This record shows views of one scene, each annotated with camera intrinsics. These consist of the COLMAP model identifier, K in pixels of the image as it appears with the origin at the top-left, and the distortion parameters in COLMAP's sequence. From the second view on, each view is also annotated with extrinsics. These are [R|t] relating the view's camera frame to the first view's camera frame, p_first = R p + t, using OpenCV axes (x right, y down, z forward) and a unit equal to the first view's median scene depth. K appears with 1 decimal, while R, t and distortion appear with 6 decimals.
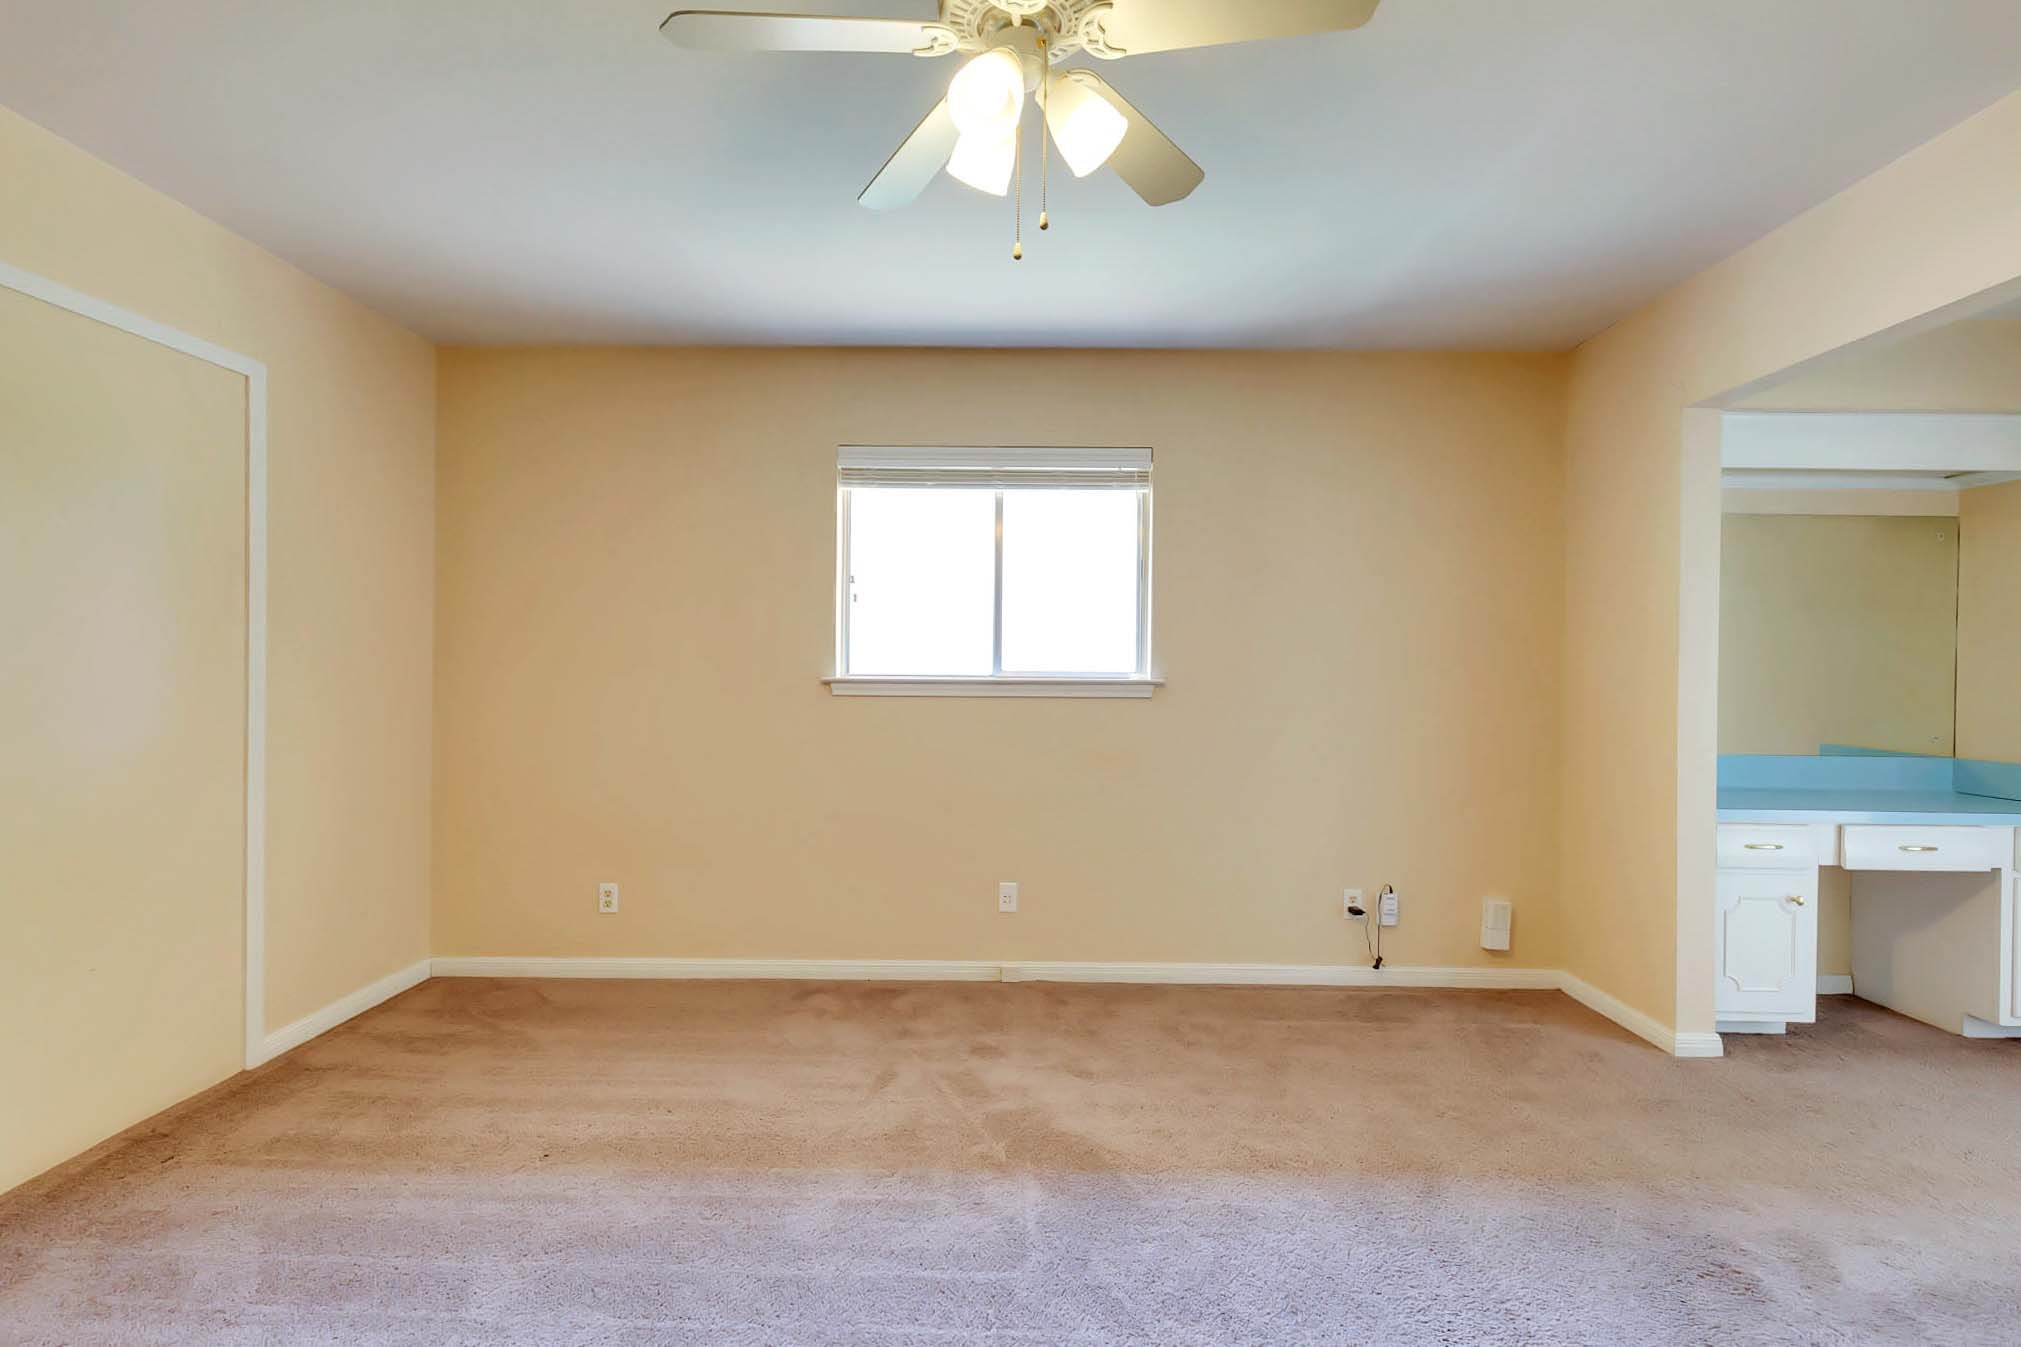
lens RADIAL K [[895.0, 0, 1010.5], [0, 895.0, 673.5], [0, 0, 1]] dist [-0.000156, 0.000051]
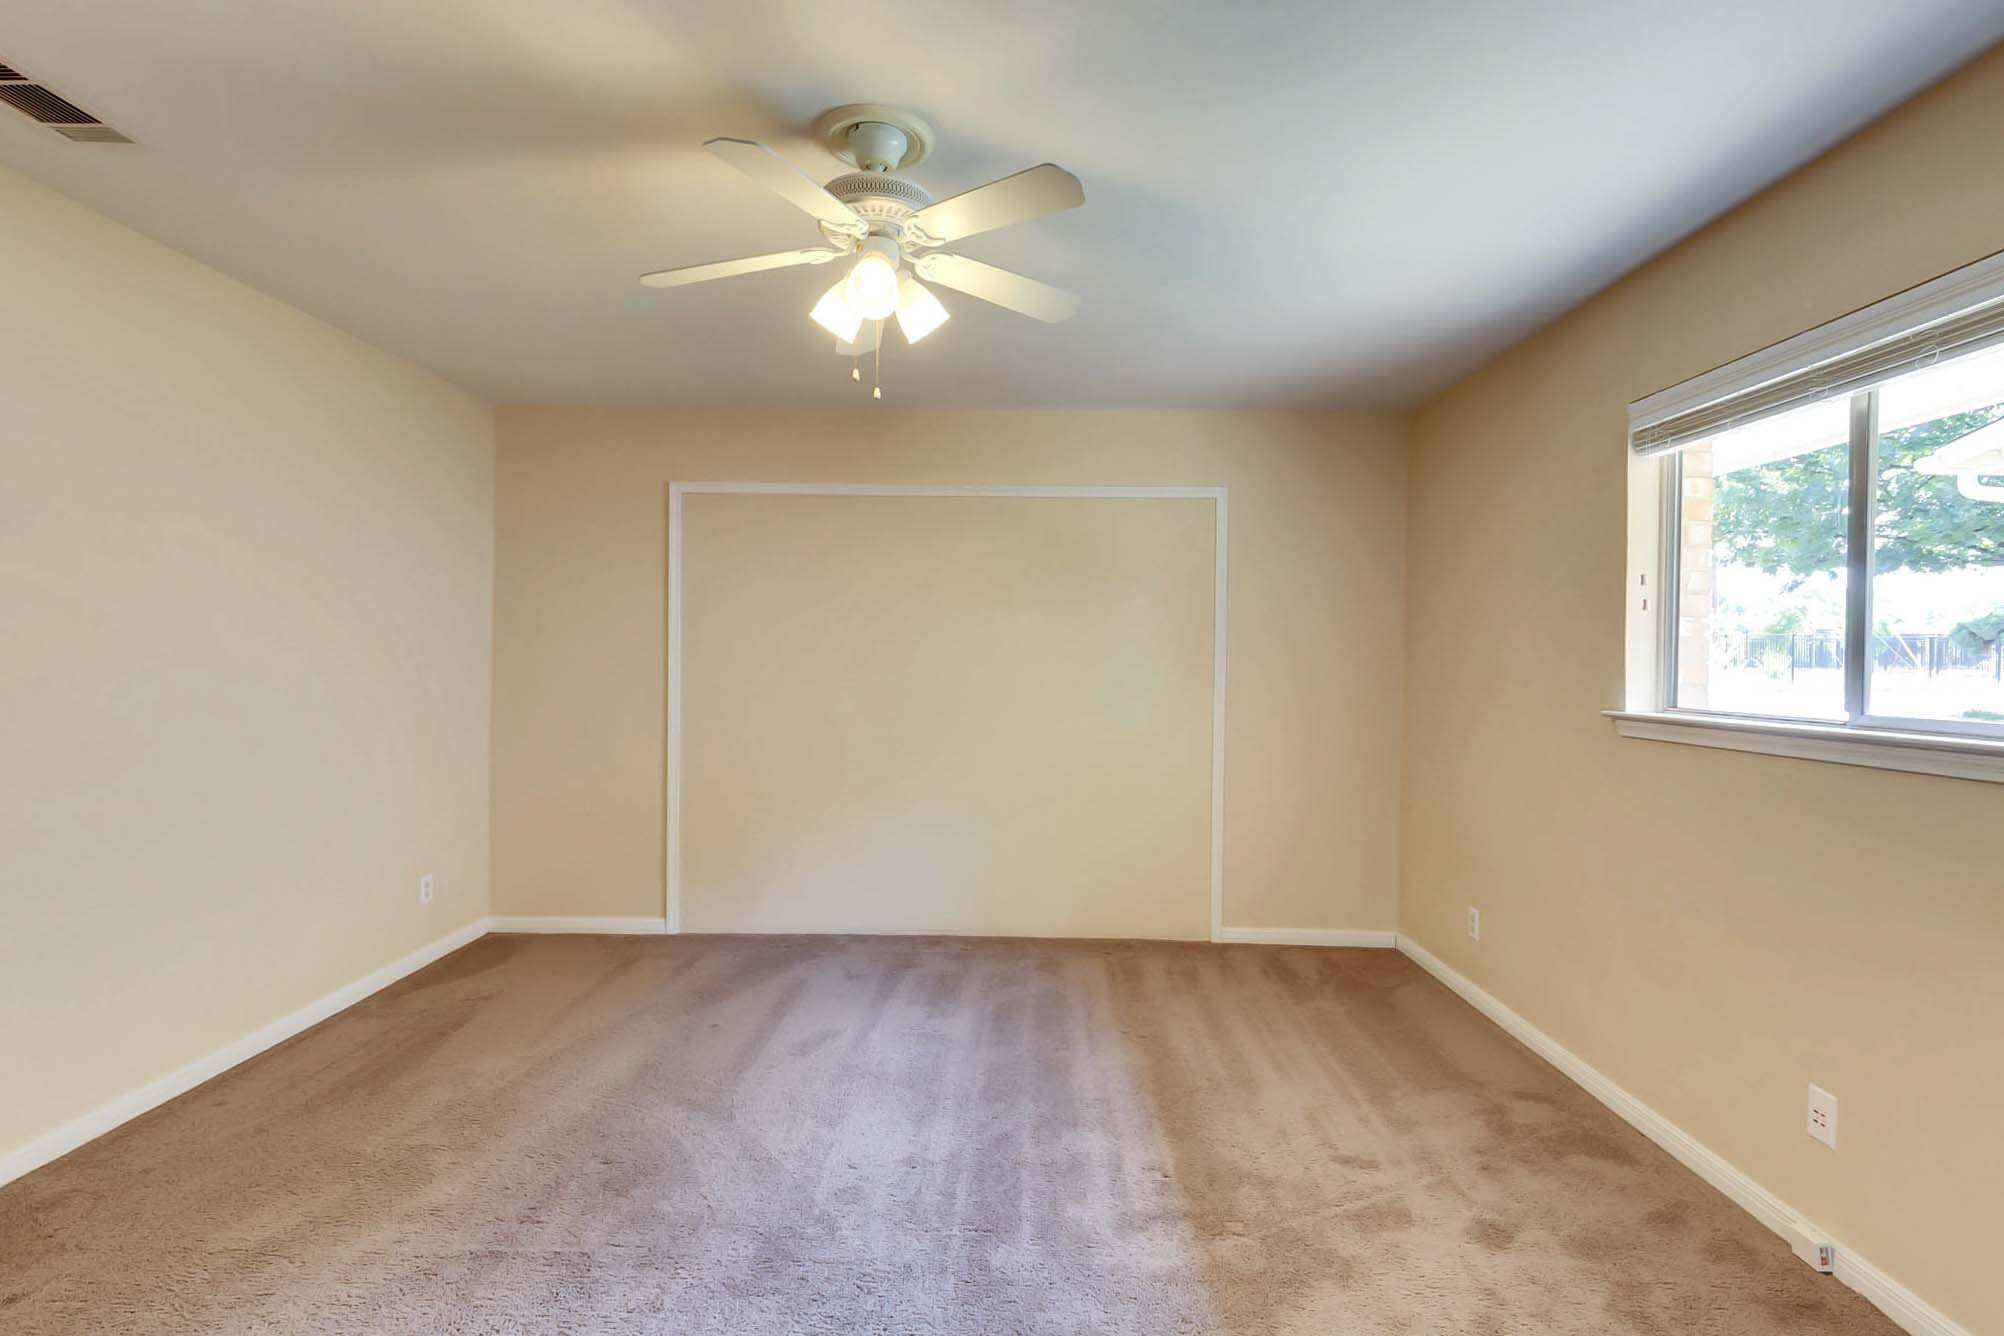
lens RADIAL K [[938.7, 0, 1002.0], [0, 938.7, 668.0], [0, 0, 1]] dist [0.000611, 0.000073]
pose [[0.003412, 0.006182, -0.999975, 0.721994], [-0.017088, 0.999835, 0.006123, -0.035672], [0.999848, 0.017067, 0.003517, 0.578464]]
